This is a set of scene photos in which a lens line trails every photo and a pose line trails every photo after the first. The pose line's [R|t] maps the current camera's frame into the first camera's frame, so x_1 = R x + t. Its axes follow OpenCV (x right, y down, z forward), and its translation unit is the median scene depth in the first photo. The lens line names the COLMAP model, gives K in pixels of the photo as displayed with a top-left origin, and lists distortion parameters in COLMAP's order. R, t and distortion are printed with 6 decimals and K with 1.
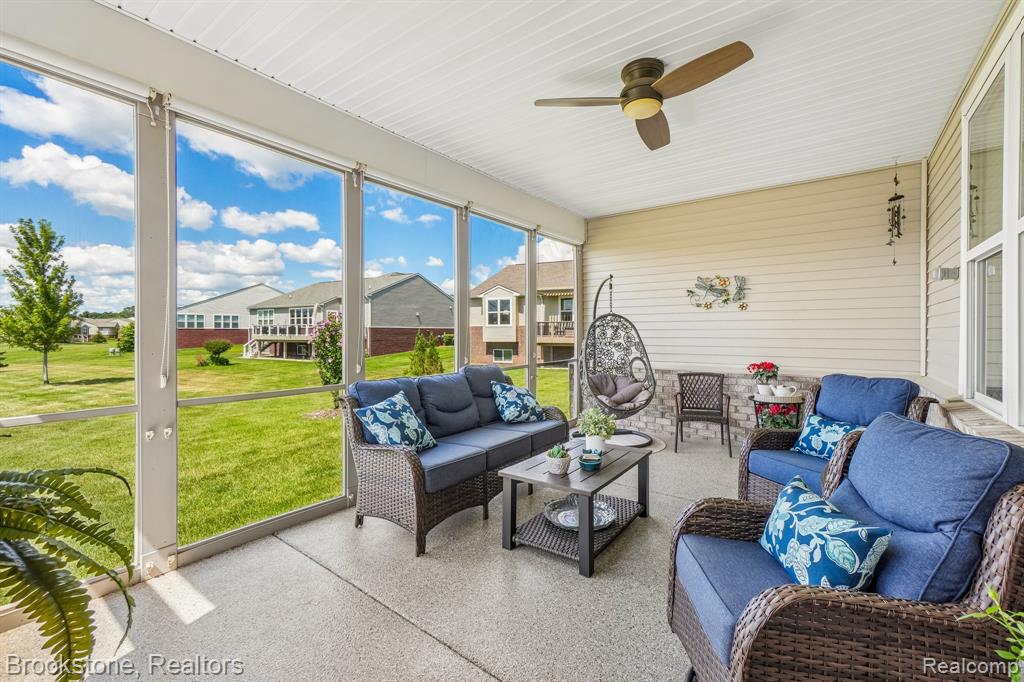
lens RADIAL K [[441.0, 0, 511.3], [0, 441.0, 332.8], [0, 0, 1]] dist [-0.000988, 0.000088]
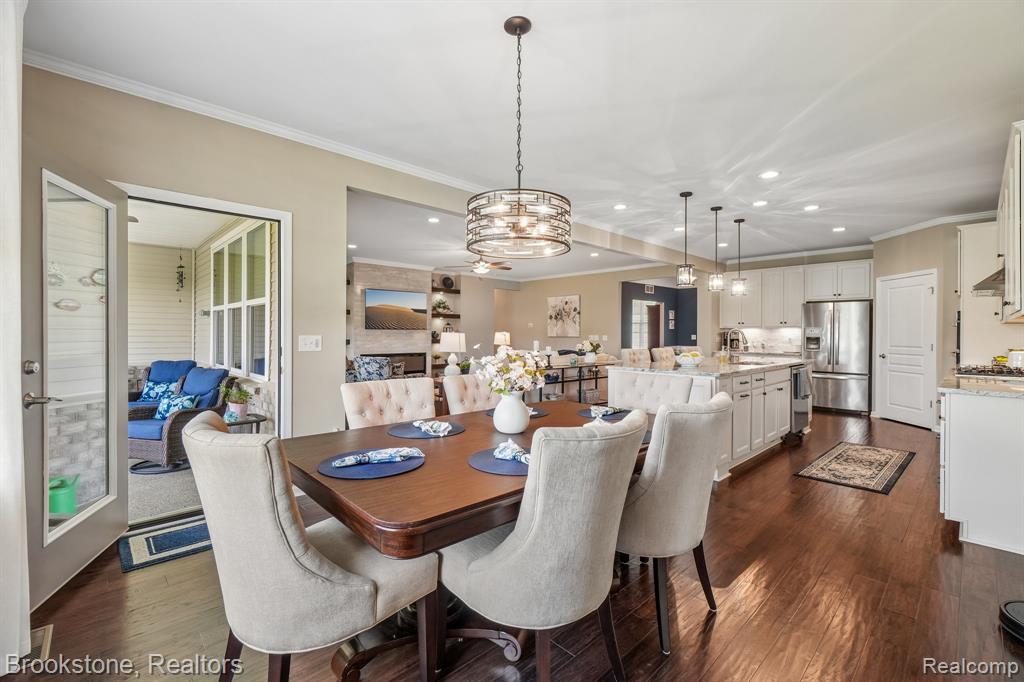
lens RADIAL K [[441.0, 0, 511.3], [0, 441.0, 332.8], [0, 0, 1]] dist [-0.000988, 0.000088]
pose [[0.162338, -0.000540, 0.986735, -1.085275], [-0.006388, 0.999978, 0.001598, -0.053125], [-0.986715, -0.006563, 0.162331, -1.005614]]
